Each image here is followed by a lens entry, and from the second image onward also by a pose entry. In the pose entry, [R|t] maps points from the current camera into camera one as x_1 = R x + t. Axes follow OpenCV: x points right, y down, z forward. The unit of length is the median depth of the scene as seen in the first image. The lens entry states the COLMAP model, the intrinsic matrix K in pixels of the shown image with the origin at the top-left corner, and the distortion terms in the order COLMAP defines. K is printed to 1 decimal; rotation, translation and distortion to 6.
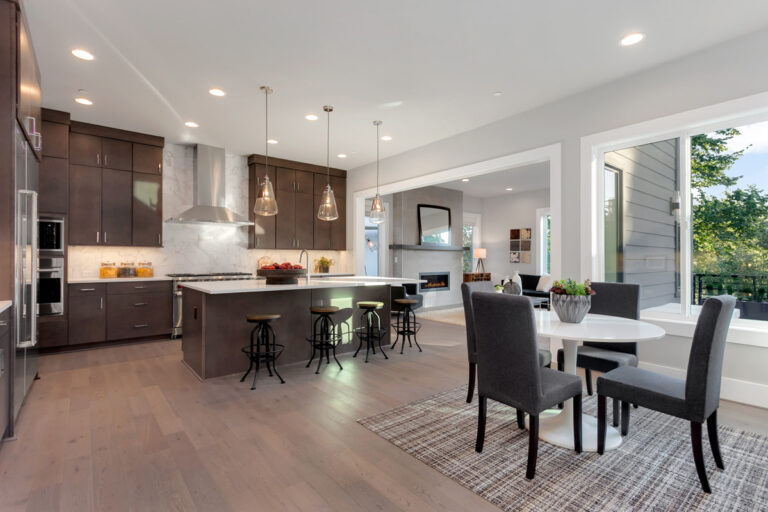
lens RADIAL K [[372.3, 0, 384.0], [0, 372.3, 256.0], [0, 0, 1]] dist [0.001089, 0.000153]
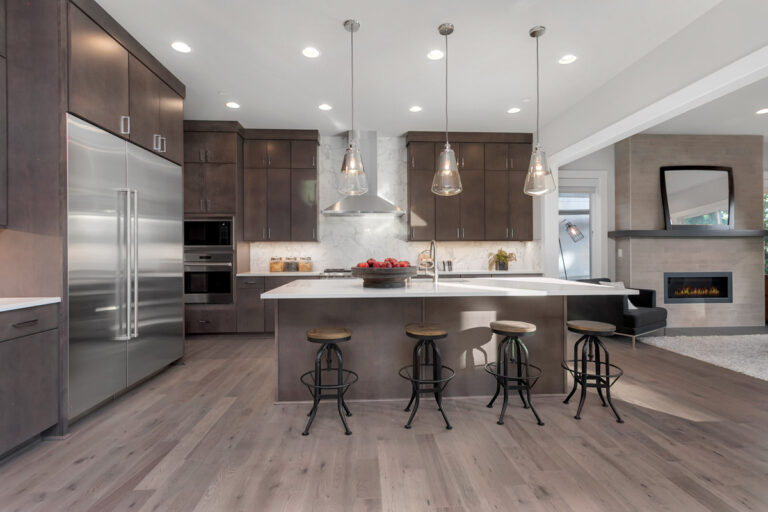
lens RADIAL K [[365.2, 0, 383.8], [0, 365.2, 252.7], [0, 0, 1]] dist [0.002890, 0.000298]
pose [[0.810090, -0.006118, -0.586273, 0.089908], [0.011082, 0.999927, 0.004877, 0.002173], [0.586200, -0.010448, 0.810099, 0.248656]]
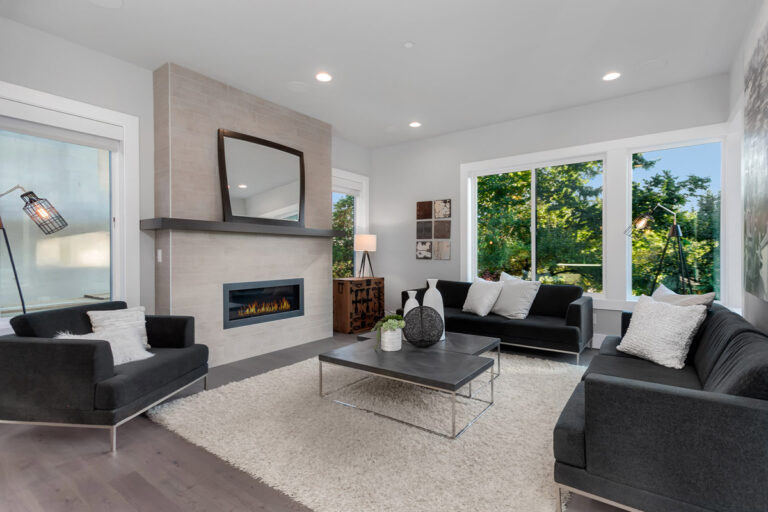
lens RADIAL K [[372.3, 0, 384.0], [0, 372.3, 256.0], [0, 0, 1]] dist [0.001089, 0.000153]
pose [[0.969404, -0.006406, 0.245389, 0.211288], [0.003325, 0.999910, 0.012967, 0.007444], [-0.245450, -0.011754, 0.969338, 0.645706]]
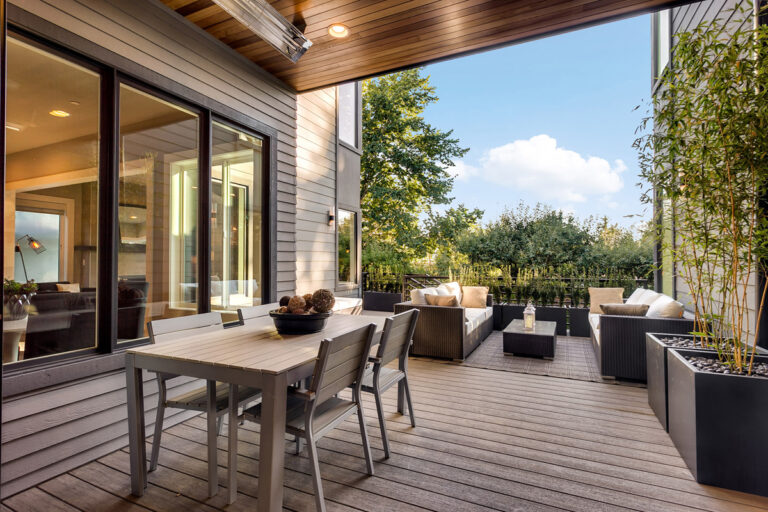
lens RADIAL K [[372.3, 0, 384.0], [0, 372.3, 256.0], [0, 0, 1]] dist [0.001089, 0.000153]
pose [[0.899461, 0.003116, 0.436991, 0.358586], [-0.000642, 0.999983, -0.005809, -0.000928], [-0.437001, 0.004945, 0.899447, -0.176031]]
